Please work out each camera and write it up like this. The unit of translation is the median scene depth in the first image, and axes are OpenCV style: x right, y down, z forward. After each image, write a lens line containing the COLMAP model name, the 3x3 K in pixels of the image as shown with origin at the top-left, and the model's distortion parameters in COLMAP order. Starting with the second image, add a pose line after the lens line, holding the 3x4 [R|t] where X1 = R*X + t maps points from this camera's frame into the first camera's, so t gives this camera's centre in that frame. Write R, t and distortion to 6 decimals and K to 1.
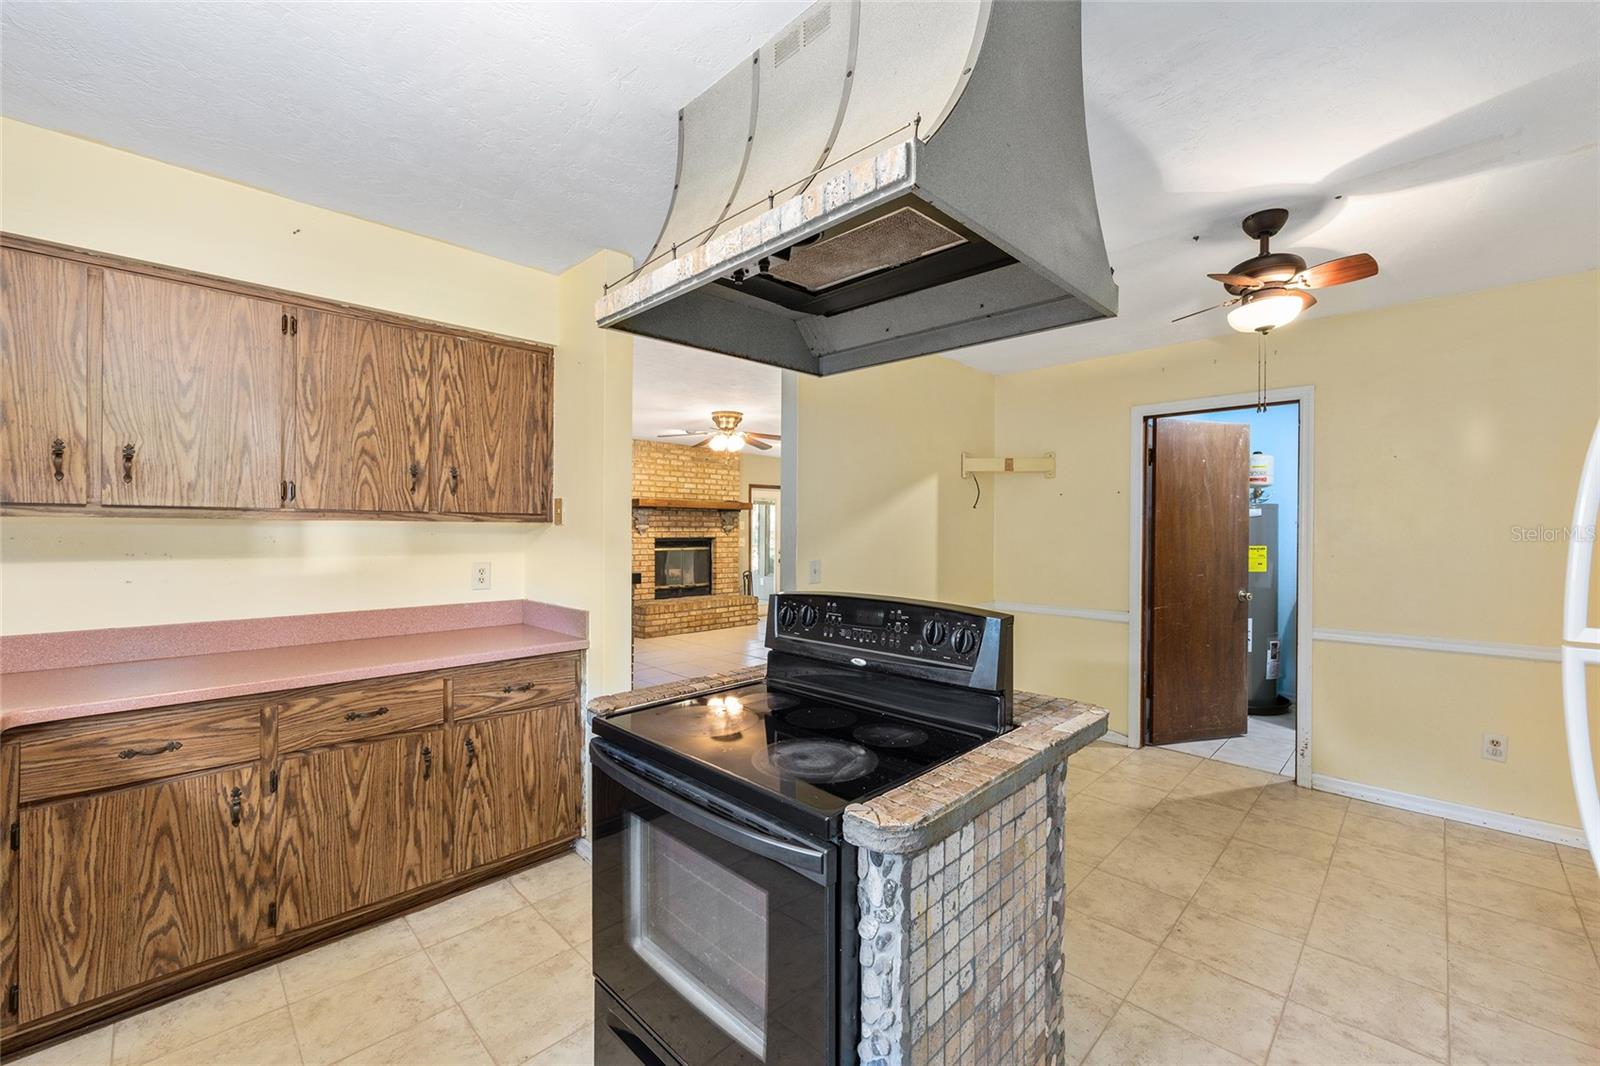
lens RADIAL K [[636.1, 0, 809.0], [0, 636.1, 533.2], [0, 0, 1]] dist [-0.006789, 0.001587]
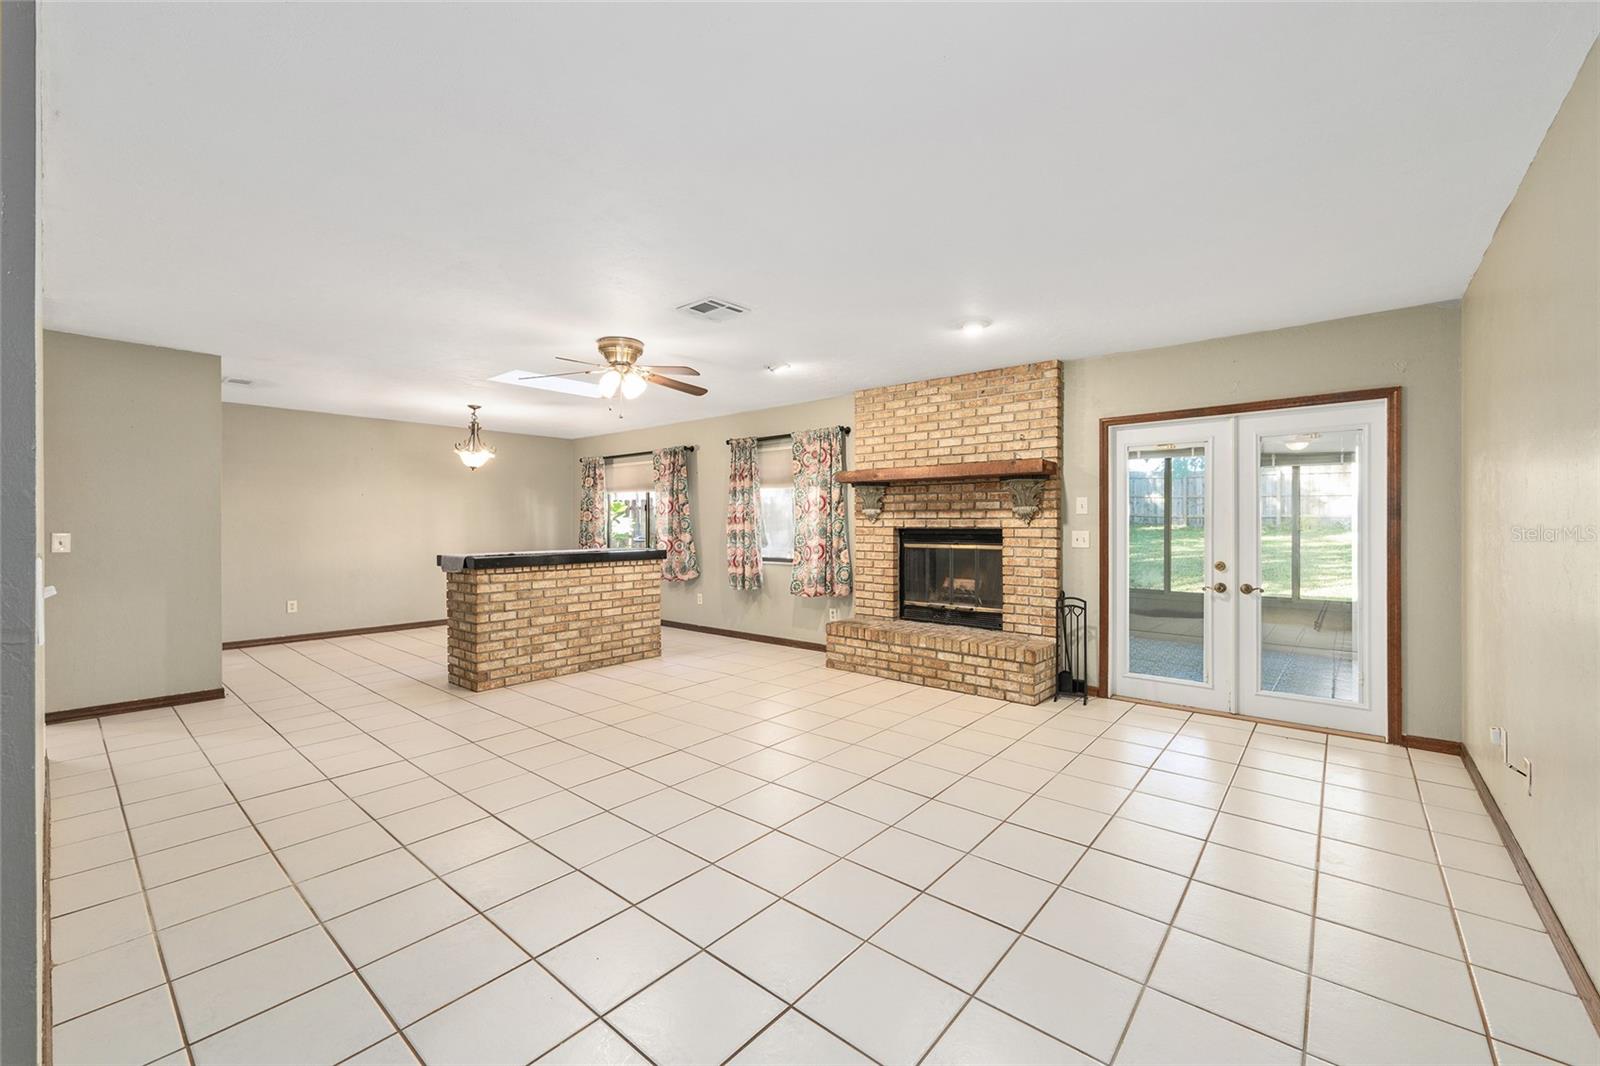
lens RADIAL K [[636.1, 0, 801.8], [0, 636.1, 527.6], [0, 0, 1]] dist [-0.006789, 0.001587]
pose [[0.075163, 0.002431, -0.997168, 0.400167], [-0.008667, 0.999961, 0.001784, 0.006722], [0.997134, 0.008508, 0.075181, 0.805261]]
